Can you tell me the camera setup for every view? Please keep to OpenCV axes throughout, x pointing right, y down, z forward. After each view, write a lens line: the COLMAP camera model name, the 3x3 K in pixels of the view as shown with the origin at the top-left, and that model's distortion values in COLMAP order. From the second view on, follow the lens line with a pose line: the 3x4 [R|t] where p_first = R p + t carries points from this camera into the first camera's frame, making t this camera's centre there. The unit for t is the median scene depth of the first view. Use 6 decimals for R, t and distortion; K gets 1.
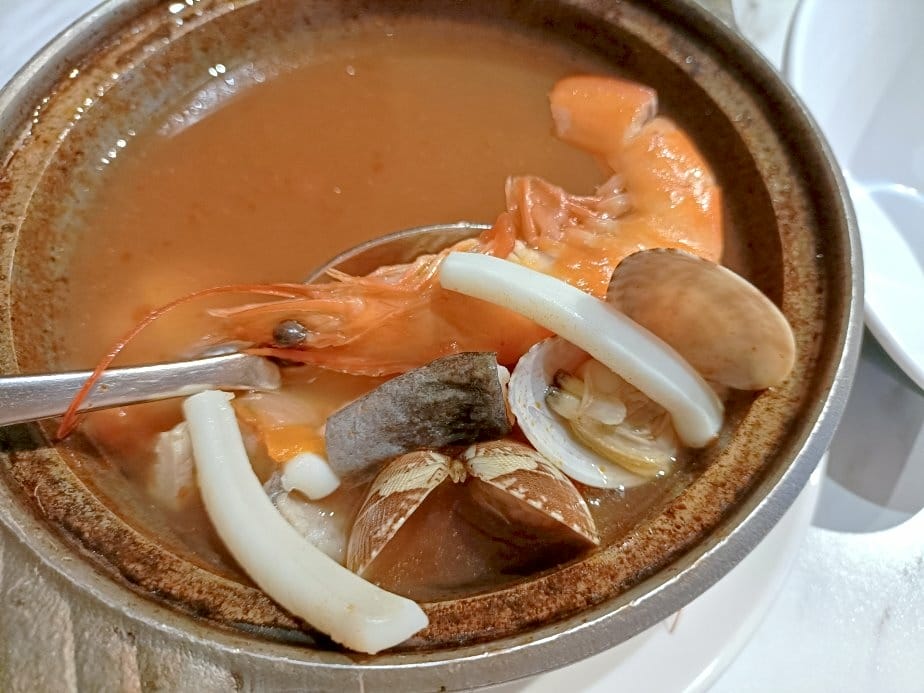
lens RADIAL K [[781.1, 0, 462.0], [0, 781.1, 346.5], [0, 0, 1]] dist [-0.174033, 0.185358]
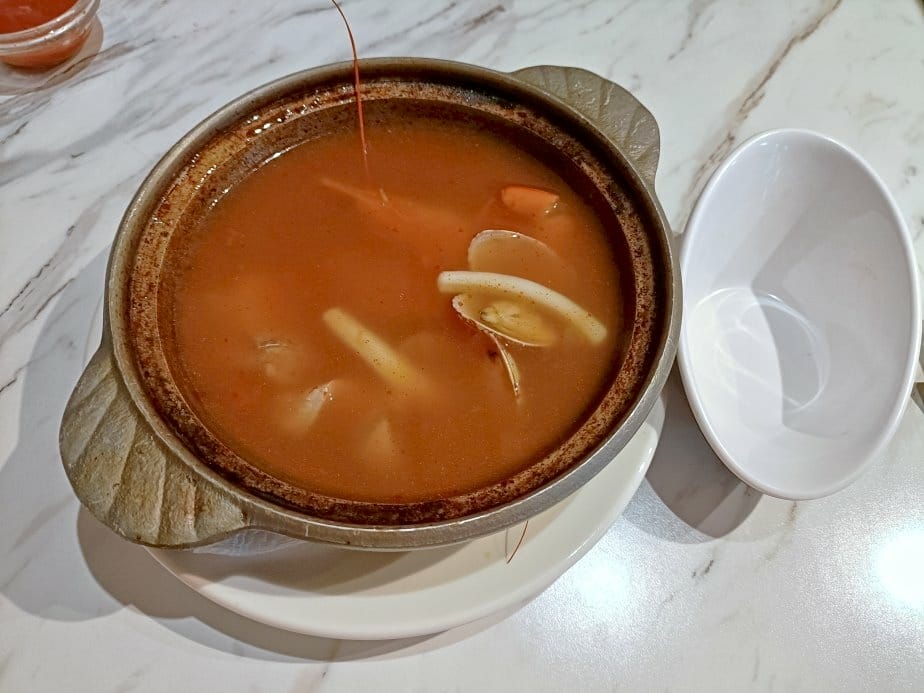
lens RADIAL K [[755.2, 0, 462.0], [0, 755.2, 346.5], [0, 0, 1]] dist [-0.003029, -0.001454]
pose [[0.975763, 0.201958, -0.084256, 0.264167], [-0.200312, 0.979342, 0.027645, -0.115029], [0.088099, -0.010097, 0.996061, -0.712950]]
